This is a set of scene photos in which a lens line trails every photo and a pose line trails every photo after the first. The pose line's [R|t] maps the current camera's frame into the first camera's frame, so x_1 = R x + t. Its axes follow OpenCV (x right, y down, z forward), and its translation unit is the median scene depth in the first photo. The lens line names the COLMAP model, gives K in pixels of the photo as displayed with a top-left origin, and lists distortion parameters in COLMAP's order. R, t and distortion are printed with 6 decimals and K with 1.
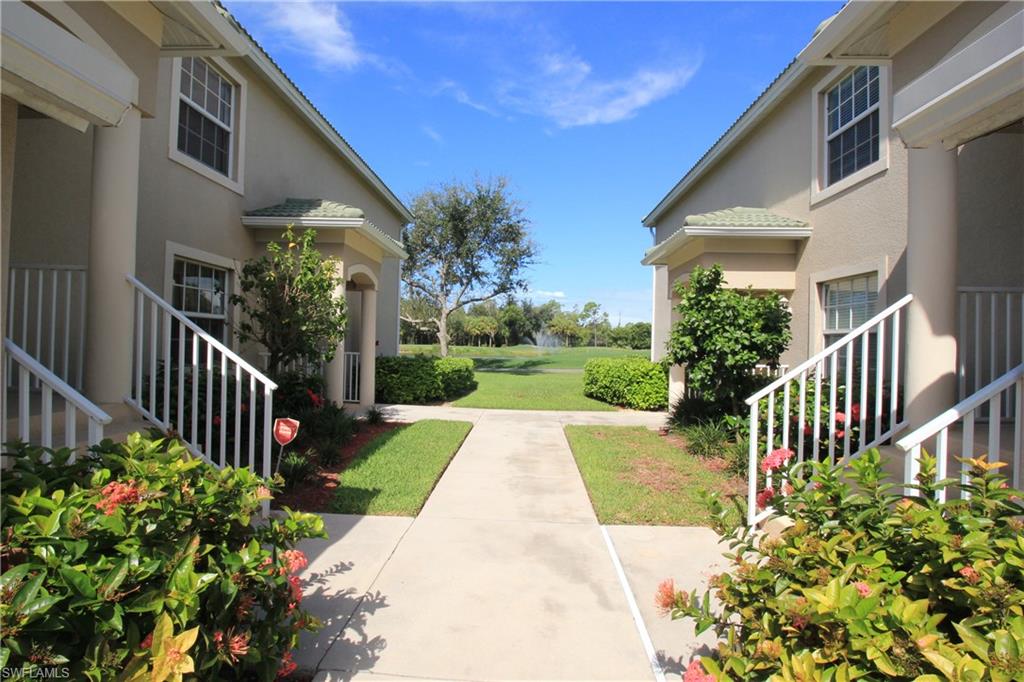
lens RADIAL K [[480.5, 0, 516.0], [0, 480.5, 342.2], [0, 0, 1]] dist [-0.003484, -0.002397]
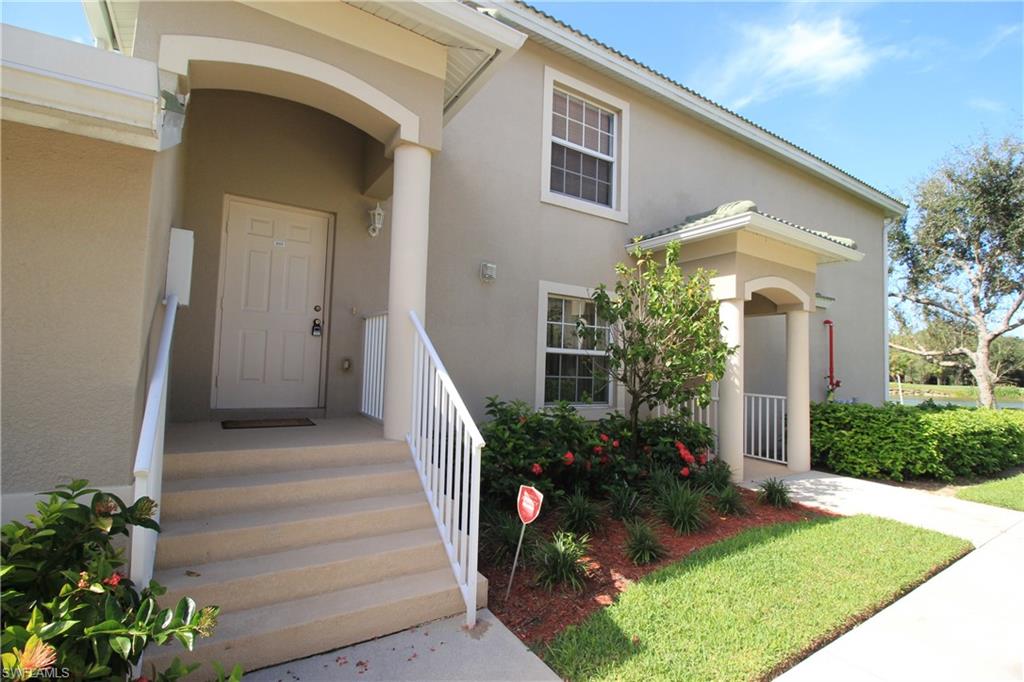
lens RADIAL K [[480.5, 0, 518.3], [0, 480.5, 341.3], [0, 0, 1]] dist [-0.003484, -0.002397]
pose [[0.569310, -0.053321, -0.820392, 0.064442], [-0.013290, 0.997167, -0.074033, -0.003956], [0.822015, 0.053051, 0.566989, 0.301658]]
